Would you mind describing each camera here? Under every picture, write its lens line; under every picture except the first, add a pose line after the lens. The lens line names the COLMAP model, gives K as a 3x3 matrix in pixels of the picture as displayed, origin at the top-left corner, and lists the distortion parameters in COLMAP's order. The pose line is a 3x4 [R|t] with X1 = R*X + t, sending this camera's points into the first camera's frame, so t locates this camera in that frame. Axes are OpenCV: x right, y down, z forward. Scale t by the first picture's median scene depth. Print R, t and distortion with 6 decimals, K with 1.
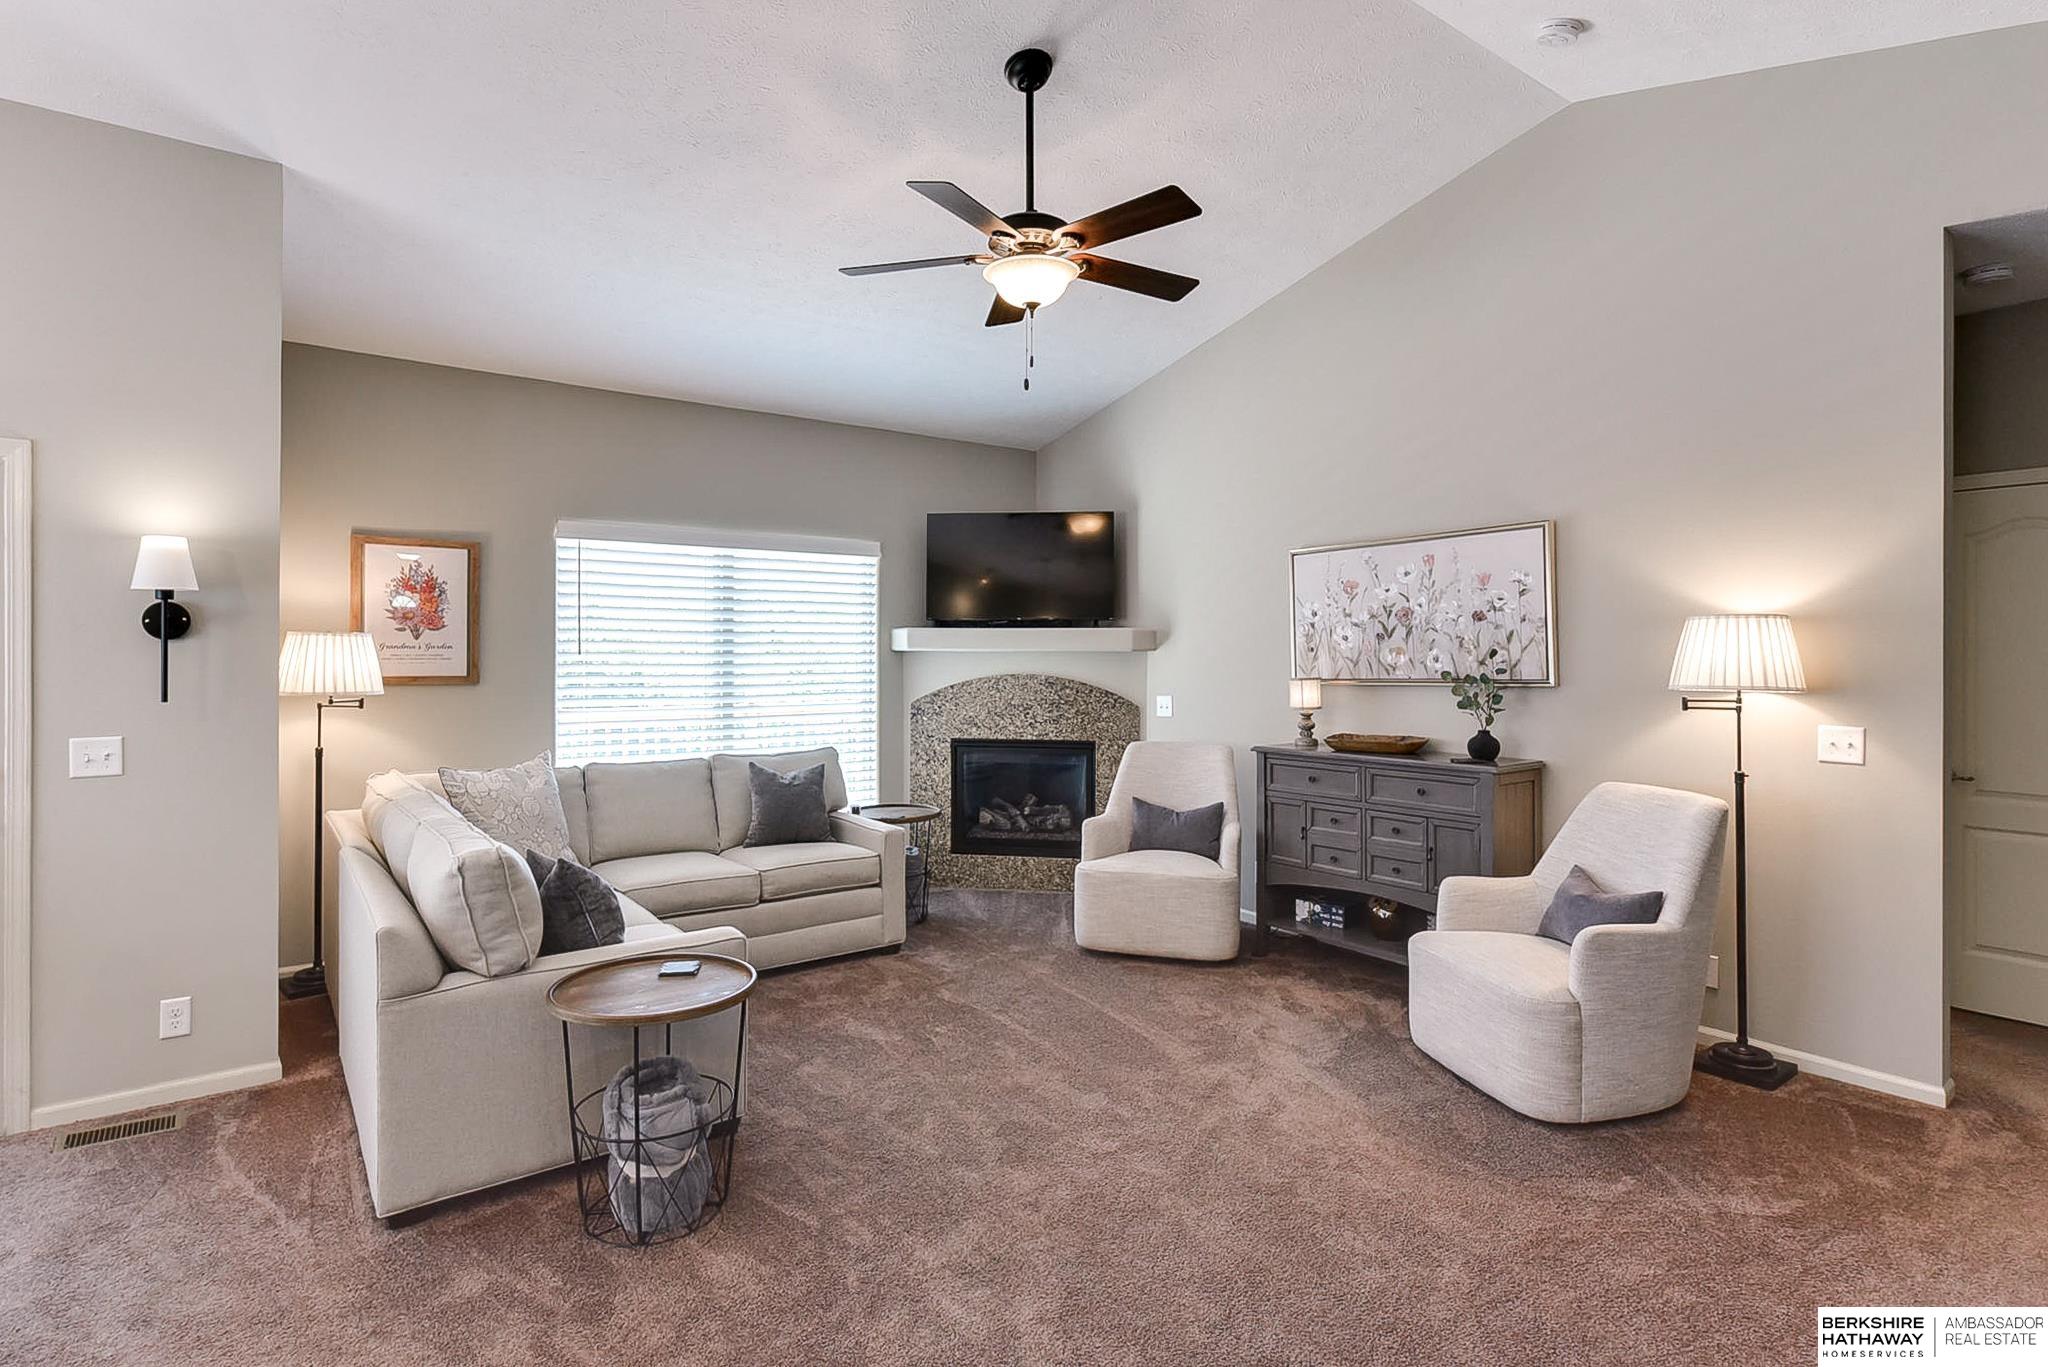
lens RADIAL K [[1031.7, 0, 1010.8], [0, 1031.7, 653.6], [0, 0, 1]] dist [0.001992, -0.000769]
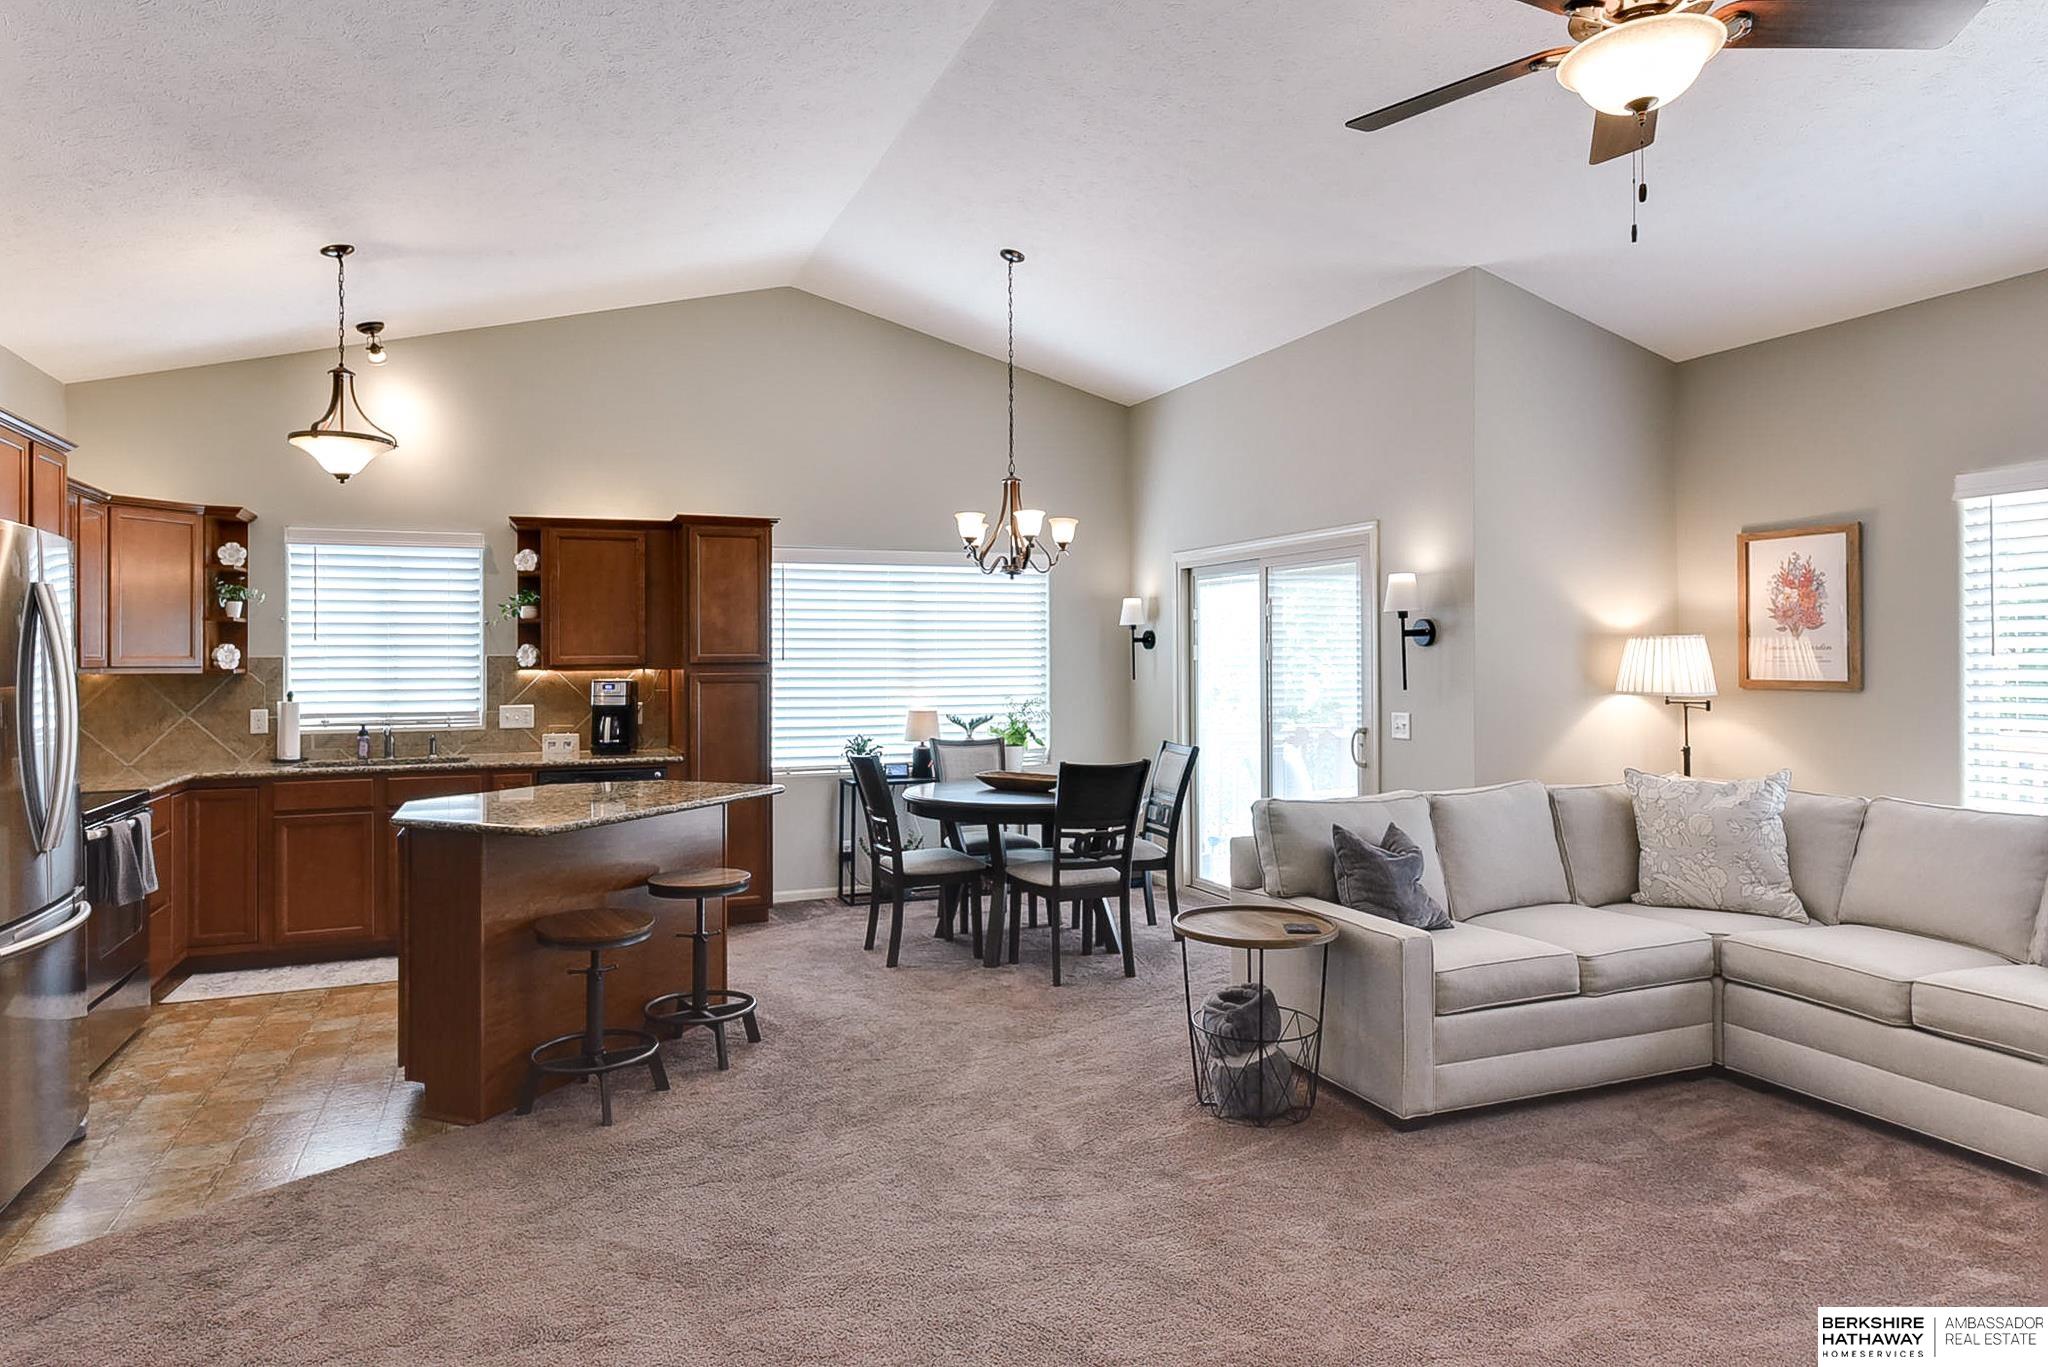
lens RADIAL K [[1198.3, 0, 1010.6], [0, 1198.3, 651.7], [0, 0, 1]] dist [0.002740, 0.000141]
pose [[-0.250156, -0.007534, -0.968176, 0.627445], [0.001328, 0.999966, -0.008125, 0.004708], [0.968205, -0.003318, -0.250138, 0.606671]]
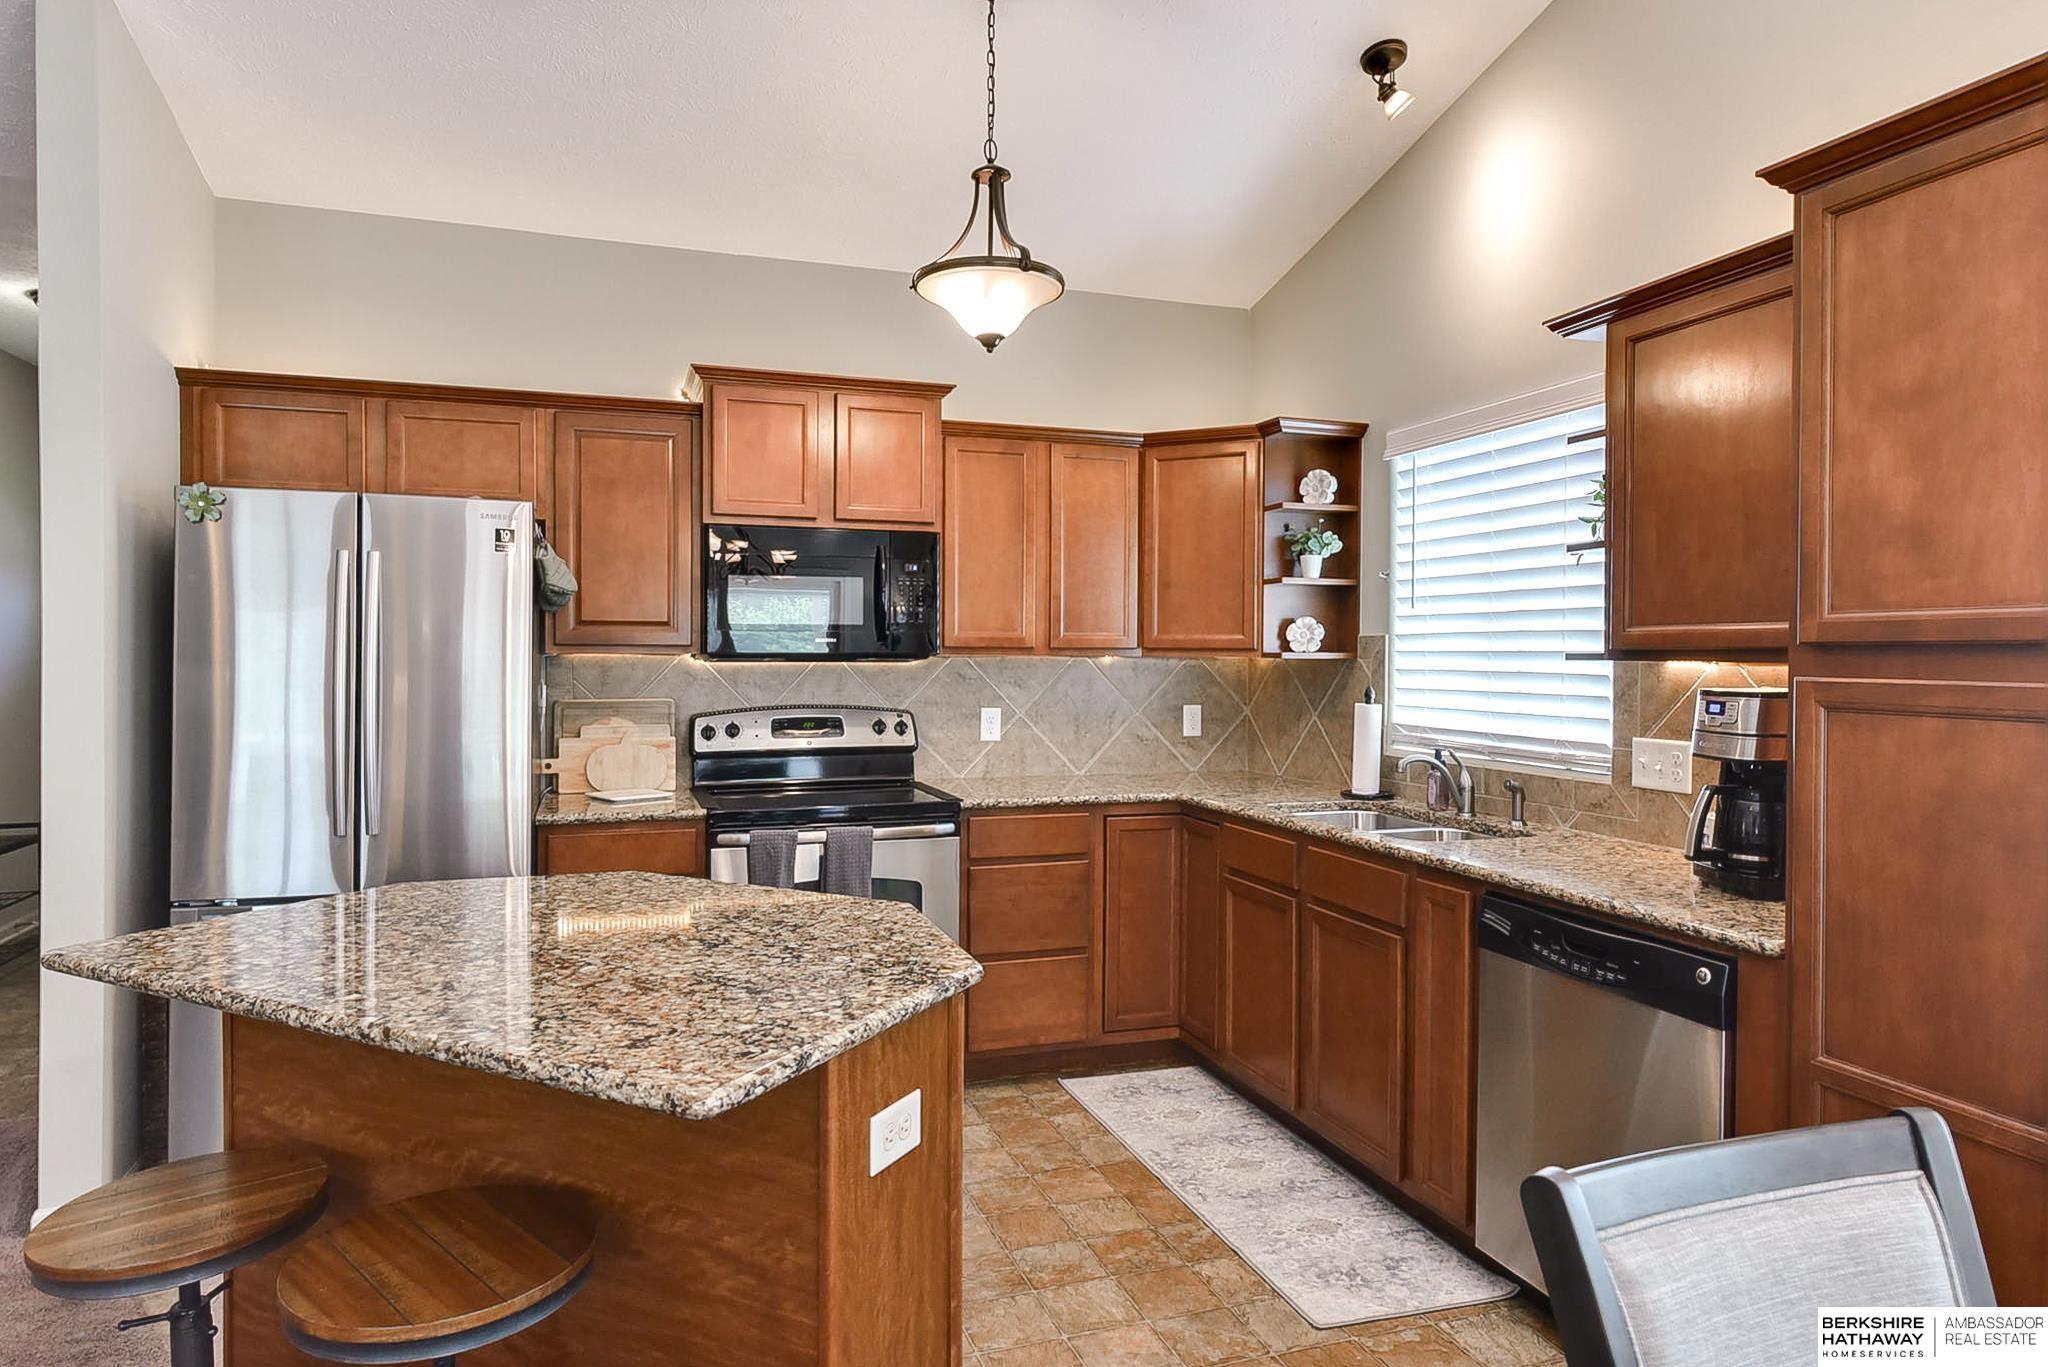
lens RADIAL K [[1200.6, 0, 1009.9], [0, 1200.6, 660.0], [0, 0, 1]] dist [0.001371, 0.000237]
pose [[-0.950614, -0.008745, 0.310252, -0.446878], [-0.005778, 0.999928, 0.010480, 0.009169], [-0.310321, 0.008170, -0.950597, 0.400326]]
